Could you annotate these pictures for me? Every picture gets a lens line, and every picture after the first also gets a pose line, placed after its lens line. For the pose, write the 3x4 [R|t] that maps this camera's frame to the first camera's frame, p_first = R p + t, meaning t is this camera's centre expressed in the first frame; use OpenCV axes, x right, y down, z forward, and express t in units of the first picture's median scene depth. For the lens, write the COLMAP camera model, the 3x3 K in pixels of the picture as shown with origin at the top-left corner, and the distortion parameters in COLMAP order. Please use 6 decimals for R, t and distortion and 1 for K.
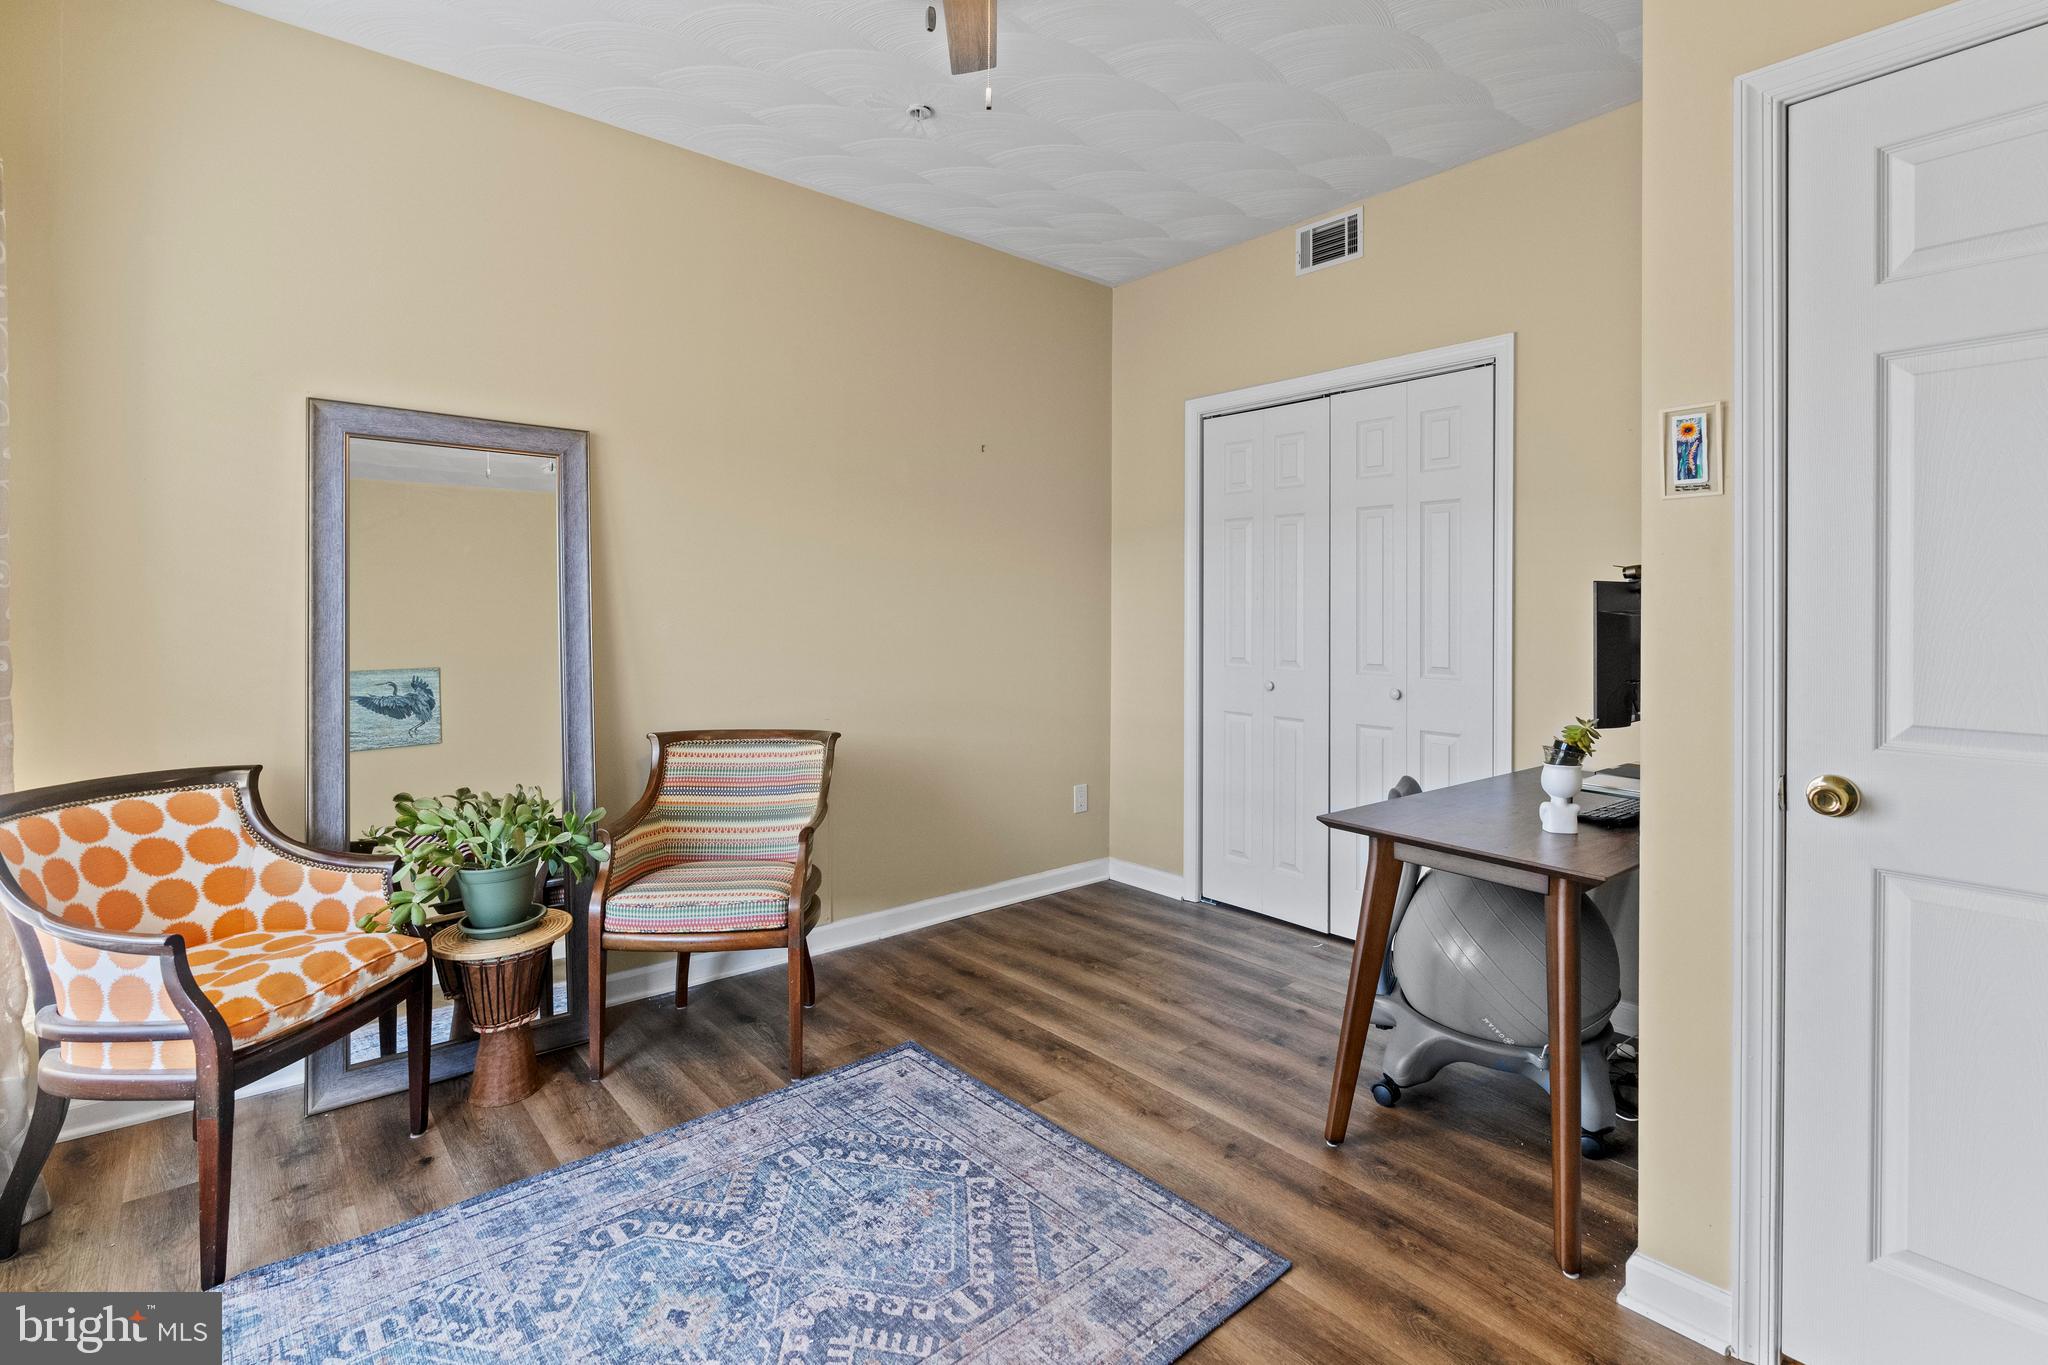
lens RADIAL K [[957.2, 0, 1029.6], [0, 957.2, 604.8], [0, 0, 1]] dist [-0.005705, 0.000501]
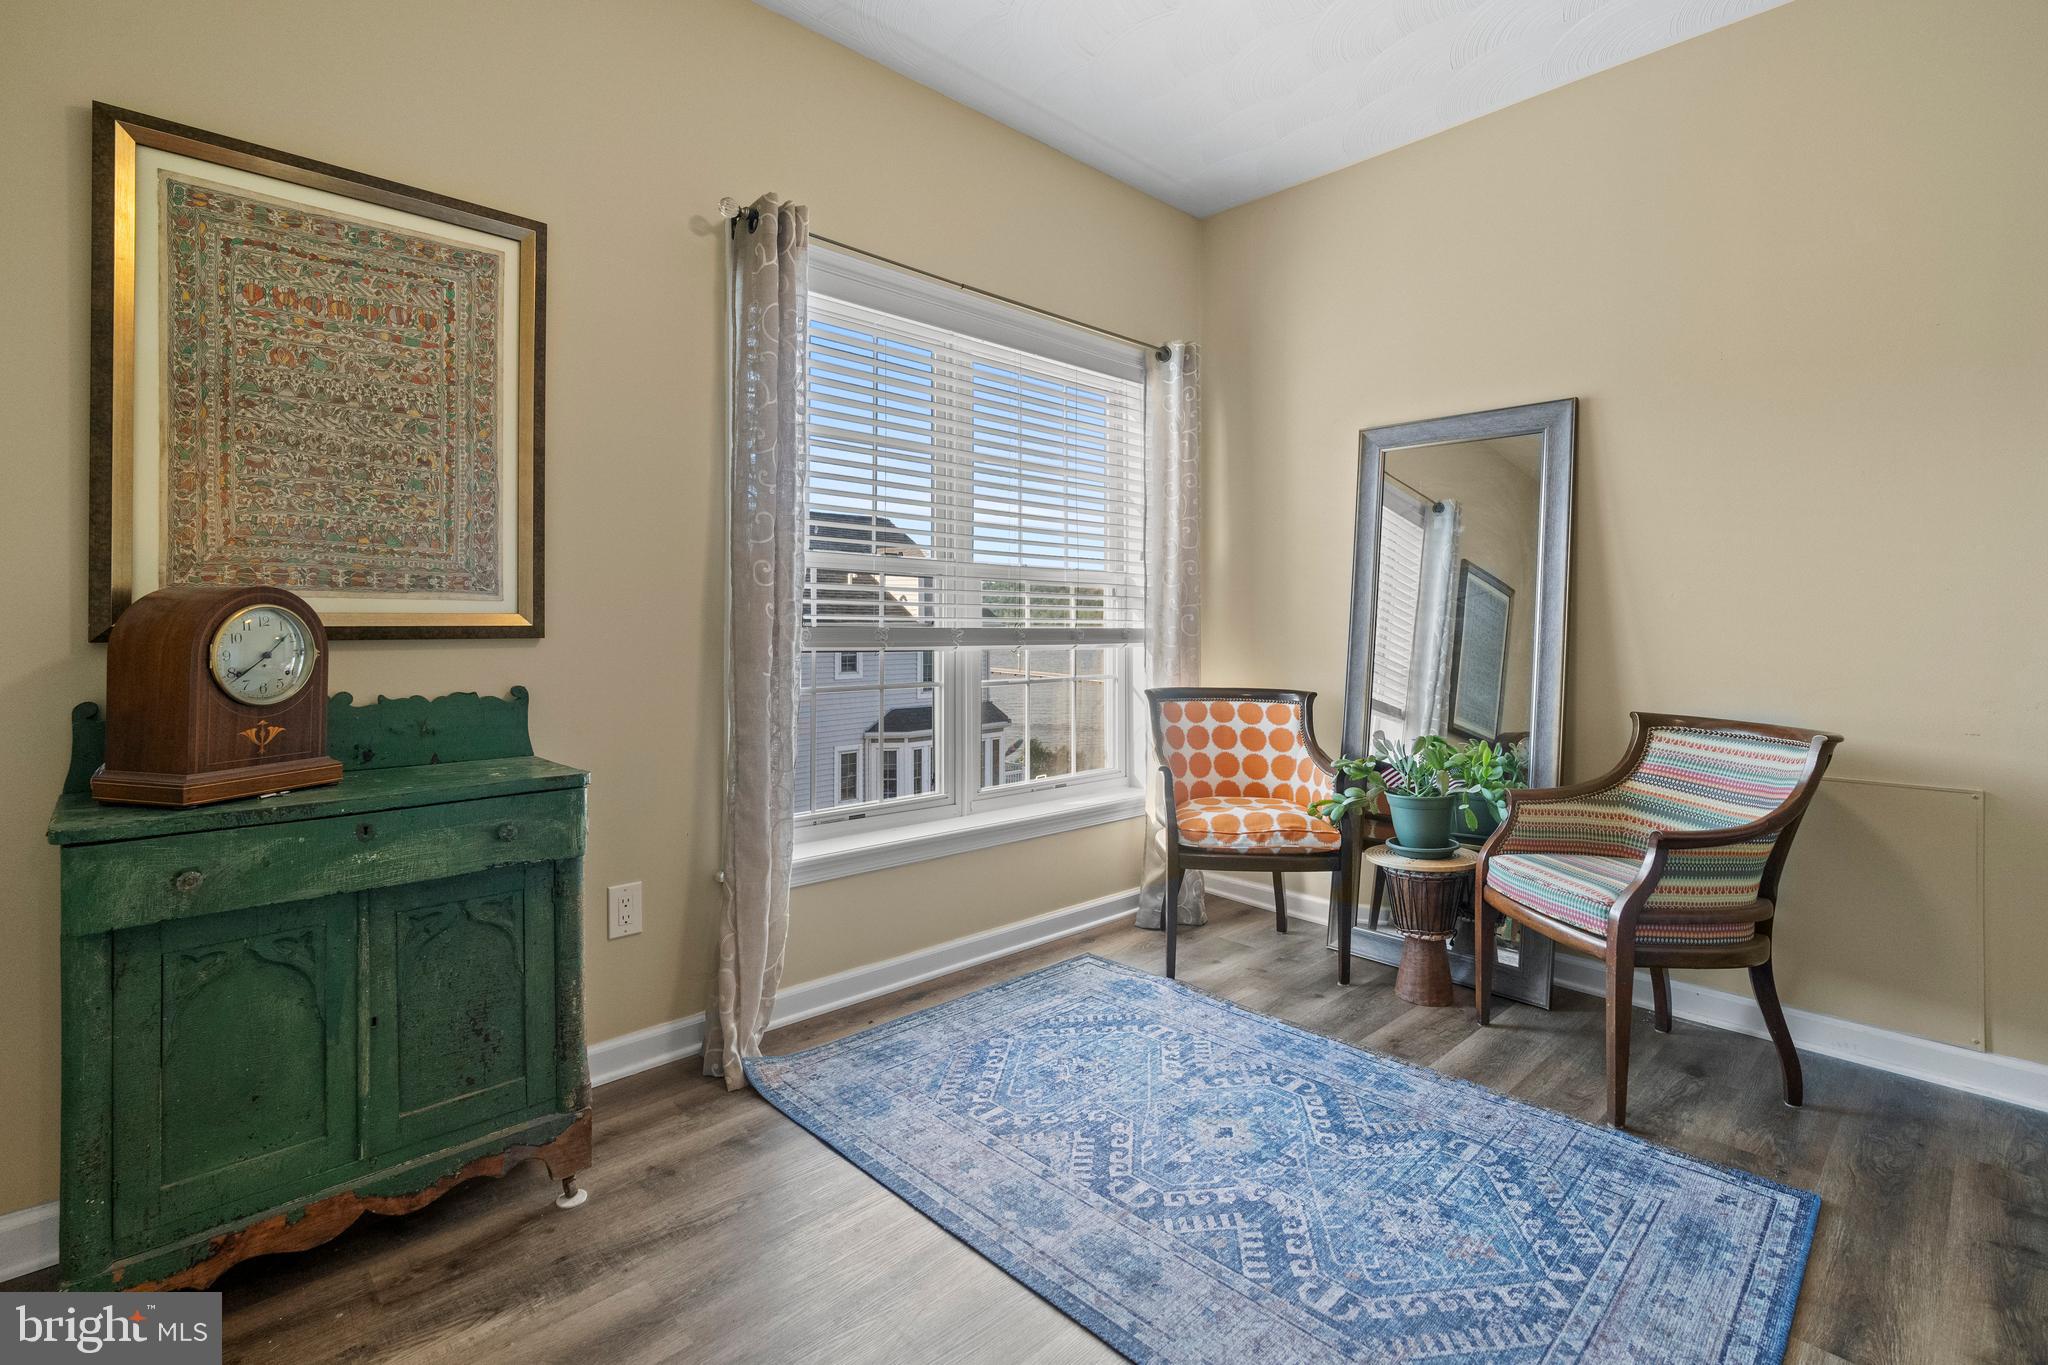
lens RADIAL K [[936.8, 0, 1013.3], [0, 936.8, 593.1], [0, 0, 1]] dist [-0.004150, 0.000299]
pose [[0.049179, -0.035222, -0.998169, 0.698882], [0.002459, 0.999379, -0.035143, 0.077009], [0.998787, -0.000726, 0.049235, 0.551781]]
